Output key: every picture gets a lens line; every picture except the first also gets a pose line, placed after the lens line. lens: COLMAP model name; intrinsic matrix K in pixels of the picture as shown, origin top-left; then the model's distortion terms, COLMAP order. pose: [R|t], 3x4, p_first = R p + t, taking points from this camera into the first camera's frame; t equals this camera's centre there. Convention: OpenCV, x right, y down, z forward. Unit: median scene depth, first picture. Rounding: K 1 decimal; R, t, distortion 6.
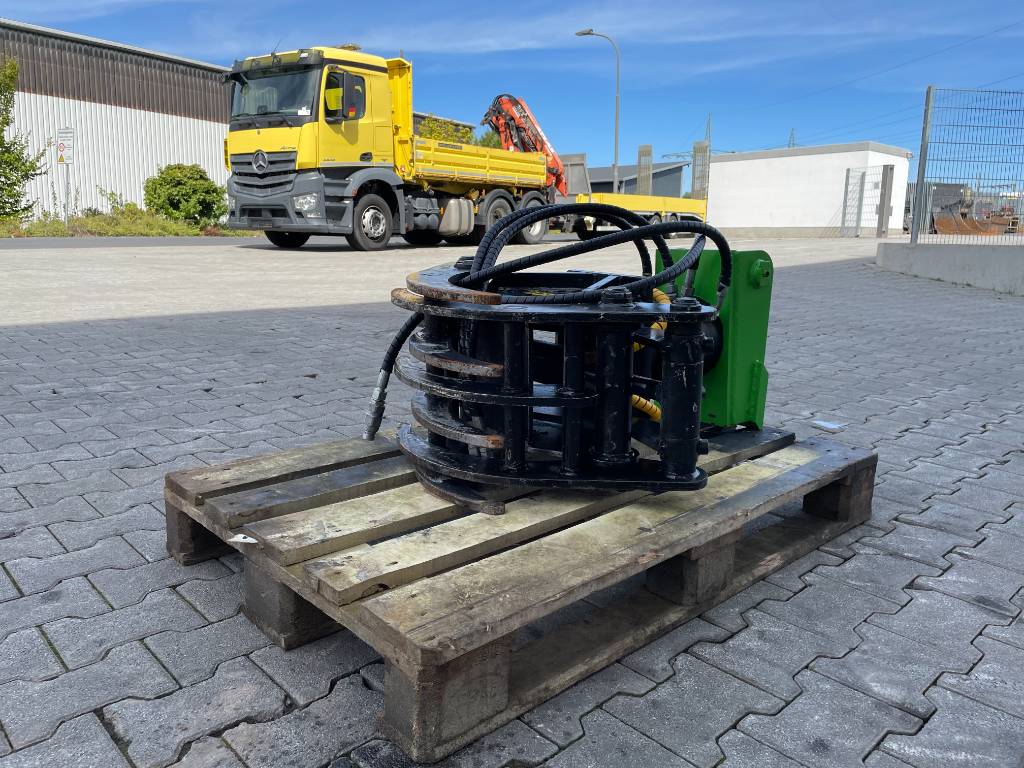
lens RADIAL K [[774.9, 0, 504.5], [0, 774.9, 371.5], [0, 0, 1]] dist [0.075846, -0.098674]
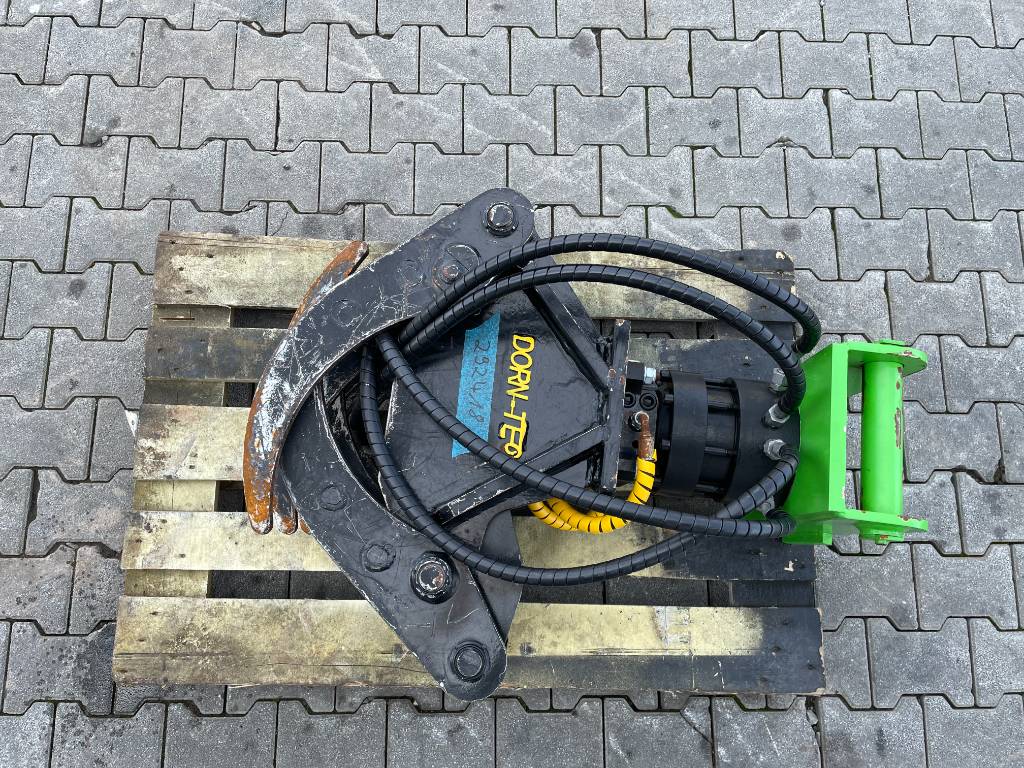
lens RADIAL K [[774.9, 0, 503.8], [0, 774.9, 367.8], [0, 0, 1]] dist [0.075846, -0.098674]
pose [[0.726727, 0.672472, -0.140173, 0.128947], [-0.150633, 0.355099, 0.922613, -0.694374], [0.670207, -0.649373, 0.359357, 0.705832]]
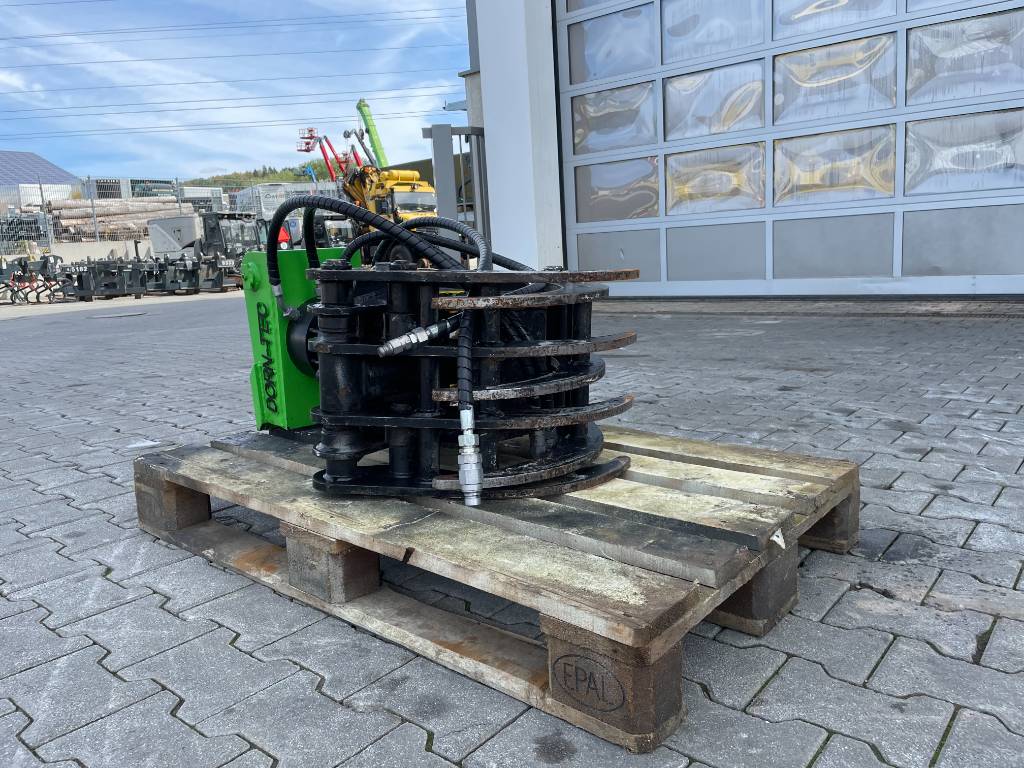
lens RADIAL K [[774.9, 0, 501.1], [0, 774.9, 378.1], [0, 0, 1]] dist [0.075846, -0.098674]
pose [[-0.125587, -0.180860, 0.975458, -0.817271], [0.218637, 0.954022, 0.205035, -0.160643], [-0.967691, 0.239021, -0.080270, 0.947329]]
